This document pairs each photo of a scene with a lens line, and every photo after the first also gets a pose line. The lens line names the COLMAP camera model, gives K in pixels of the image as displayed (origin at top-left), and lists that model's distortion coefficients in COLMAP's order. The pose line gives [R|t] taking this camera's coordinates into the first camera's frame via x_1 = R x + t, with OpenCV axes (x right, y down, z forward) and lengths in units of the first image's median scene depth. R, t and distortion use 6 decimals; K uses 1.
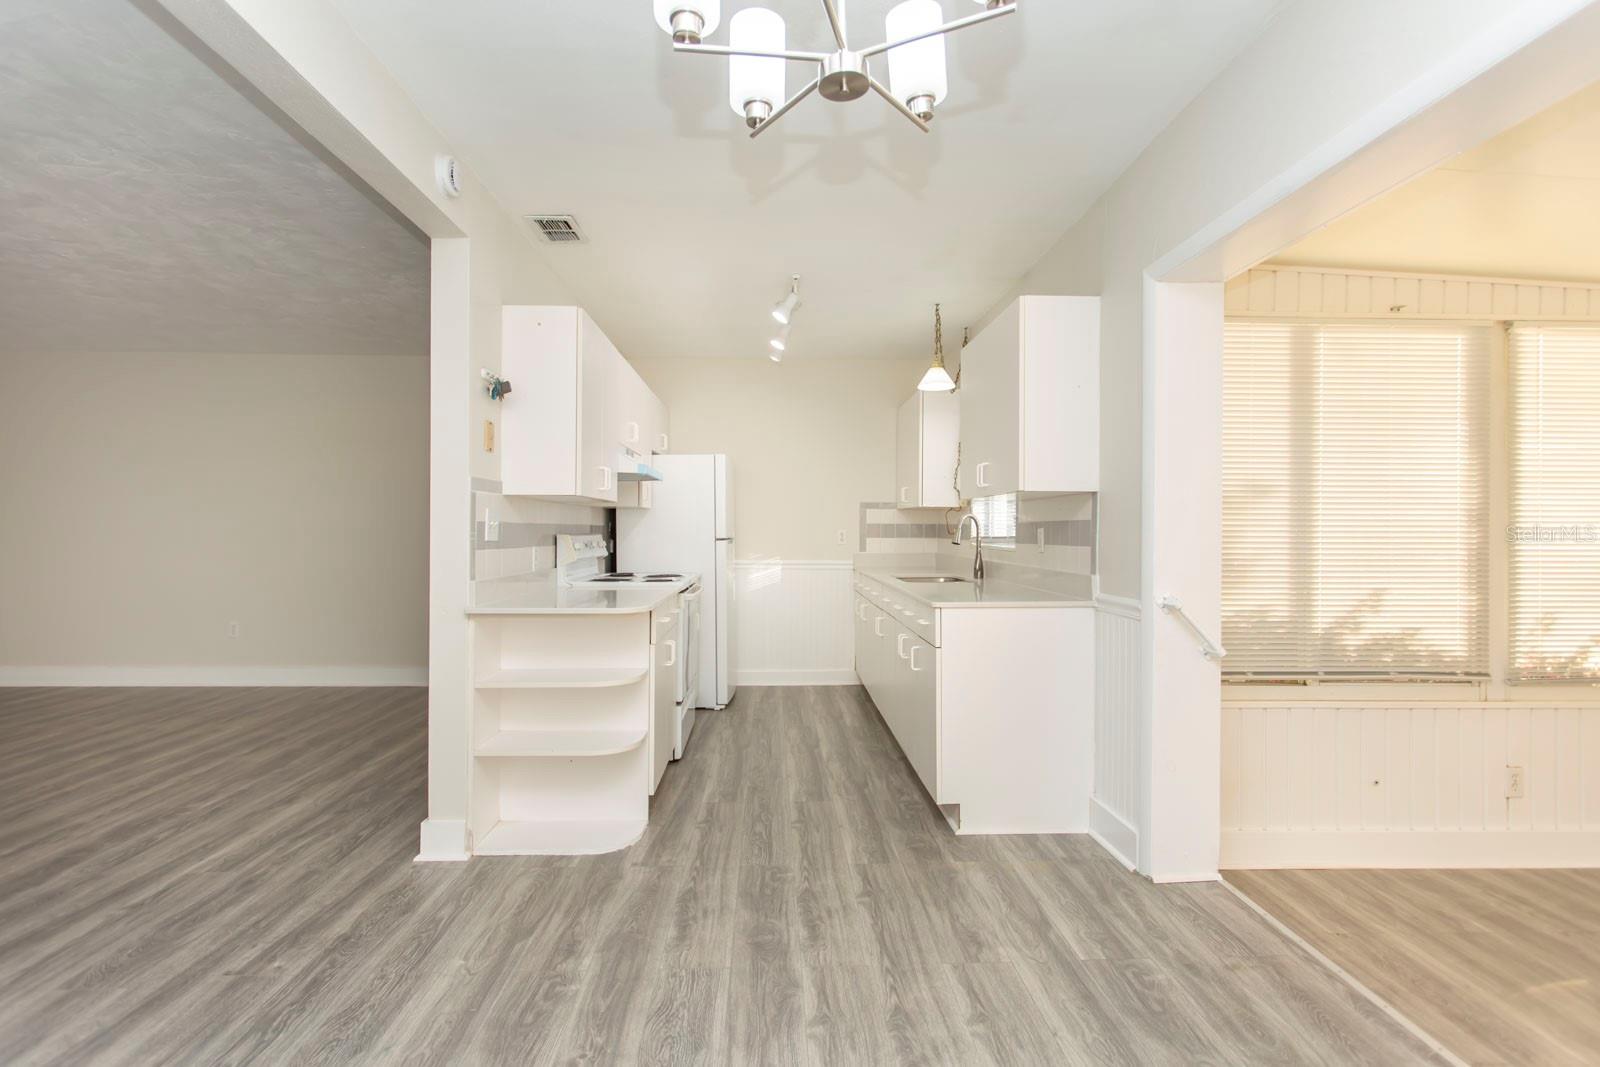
lens RADIAL K [[780.2, 0, 788.9], [0, 780.2, 524.6], [0, 0, 1]] dist [-0.000311, 0.001839]
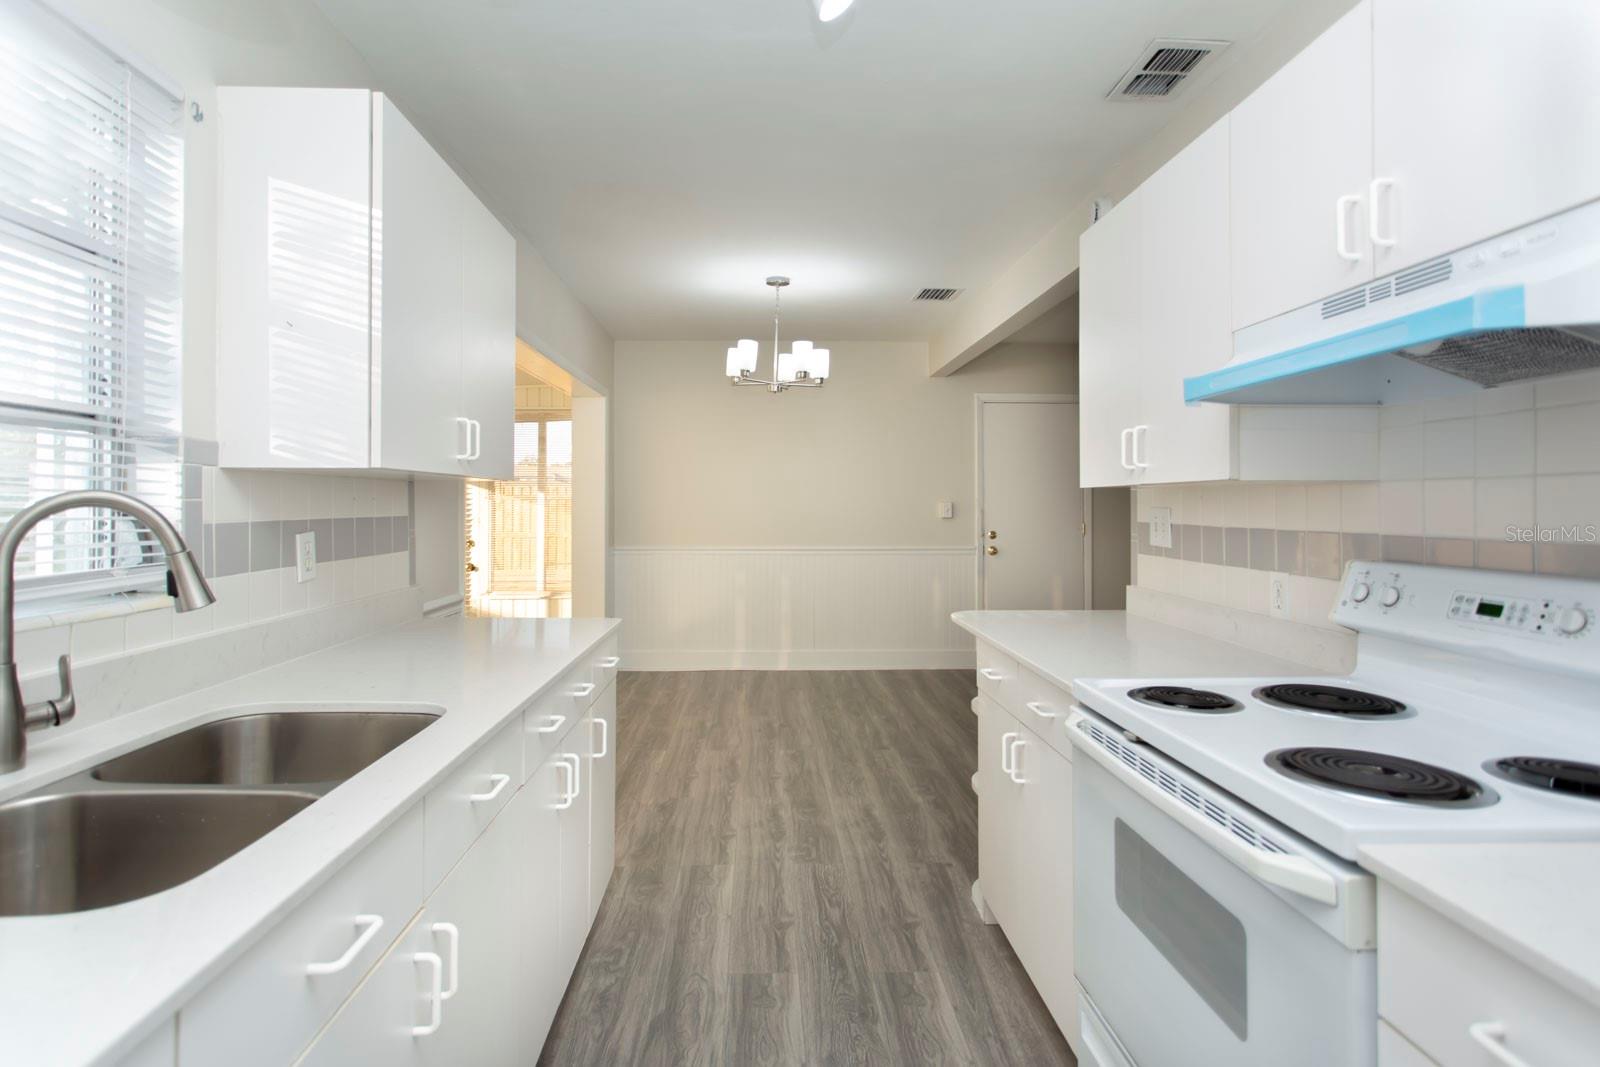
lens RADIAL K [[780.2, 0, 772.8], [0, 780.2, 494.7], [0, 0, 1]] dist [-0.000311, 0.001839]
pose [[-0.999966, -0.005352, 0.006300, 0.020317], [-0.005494, 0.999723, -0.022900, -0.011214], [-0.006176, -0.022933, -0.999718, 1.709890]]
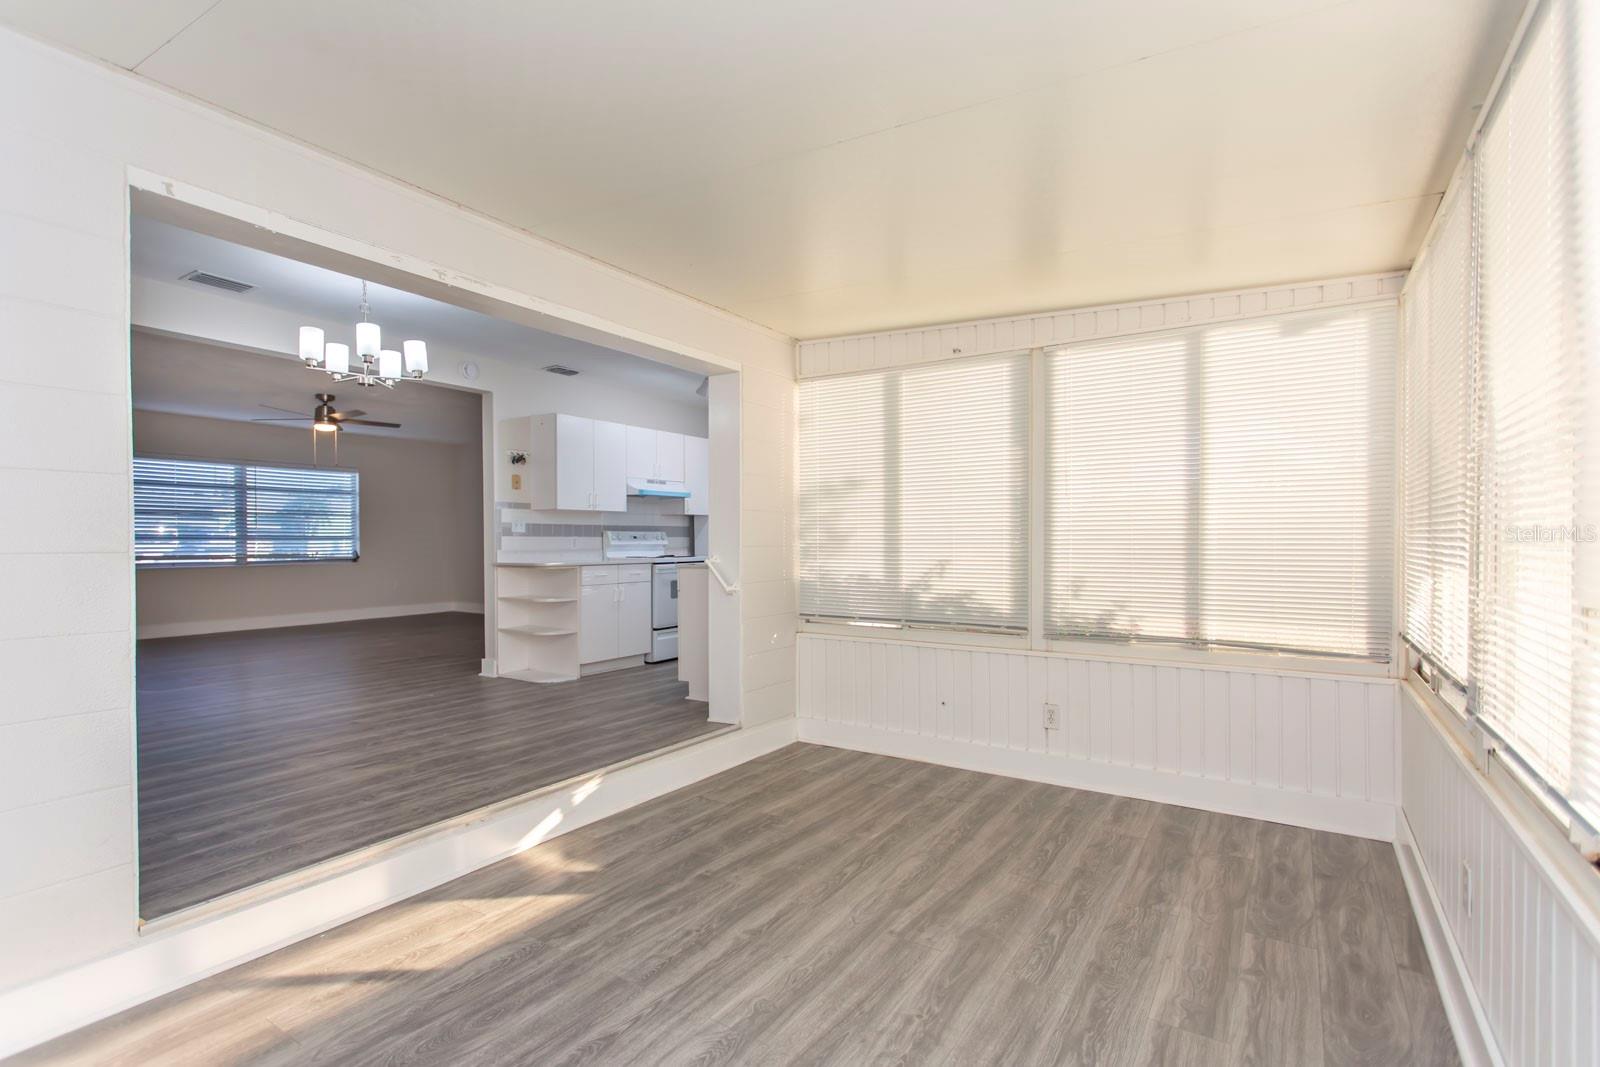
lens RADIAL K [[780.2, 0, 781.1], [0, 780.2, 525.6], [0, 0, 1]] dist [-0.000311, 0.001839]
pose [[0.813241, -0.017563, -0.581662, 1.308014], [0.009929, 0.999818, -0.016308, 0.041906], [0.581843, 0.007487, 0.813267, -0.263038]]
